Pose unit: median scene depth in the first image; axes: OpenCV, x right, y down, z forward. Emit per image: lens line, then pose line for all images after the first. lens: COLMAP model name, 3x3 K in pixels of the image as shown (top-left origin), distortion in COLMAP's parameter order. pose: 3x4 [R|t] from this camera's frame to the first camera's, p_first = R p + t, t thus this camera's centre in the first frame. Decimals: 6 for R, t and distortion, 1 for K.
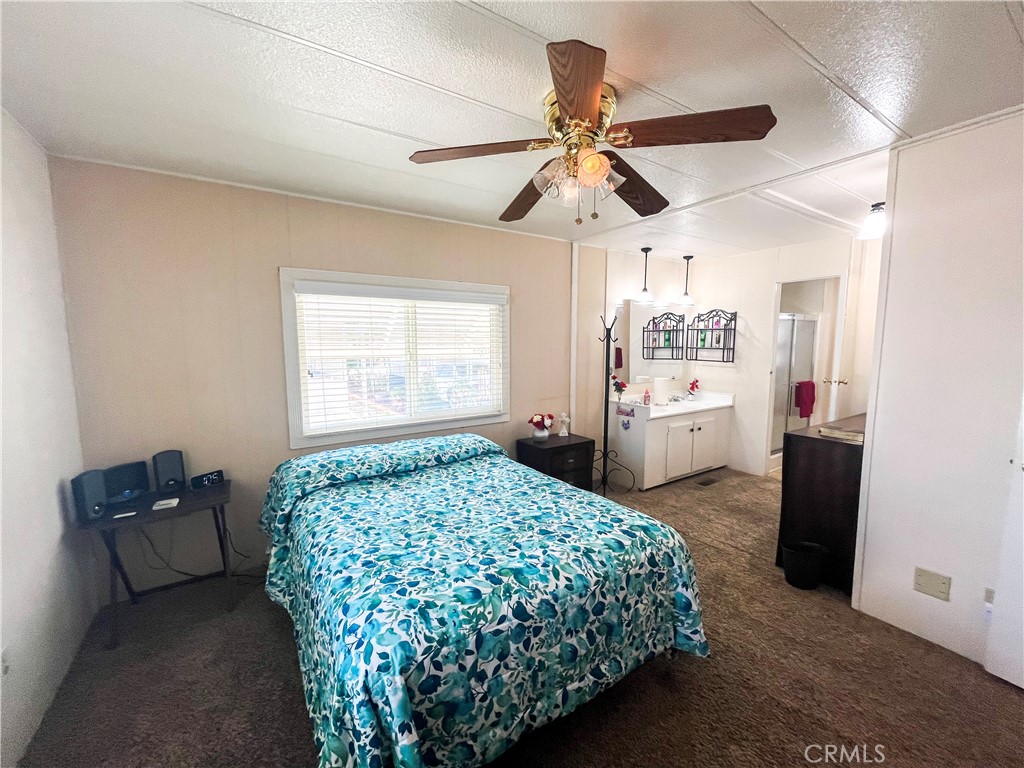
lens RADIAL K [[412.6, 0, 503.5], [0, 412.6, 384.7], [0, 0, 1]] dist [-0.003909, 0.000404]
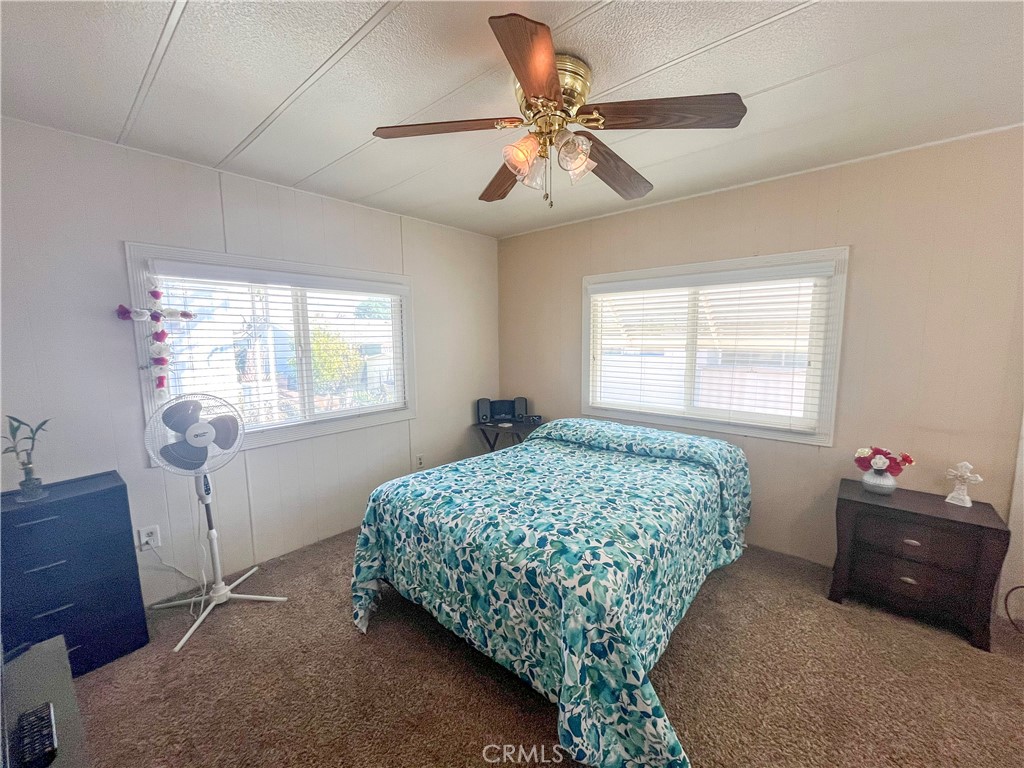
lens RADIAL K [[412.6, 0, 512.7], [0, 412.6, 385.7], [0, 0, 1]] dist [-0.003909, 0.000404]
pose [[0.277435, 0.114511, -0.953896, 0.929951], [-0.093228, 0.991395, 0.091898, -0.046913], [0.956211, 0.063434, 0.285723, 0.550574]]
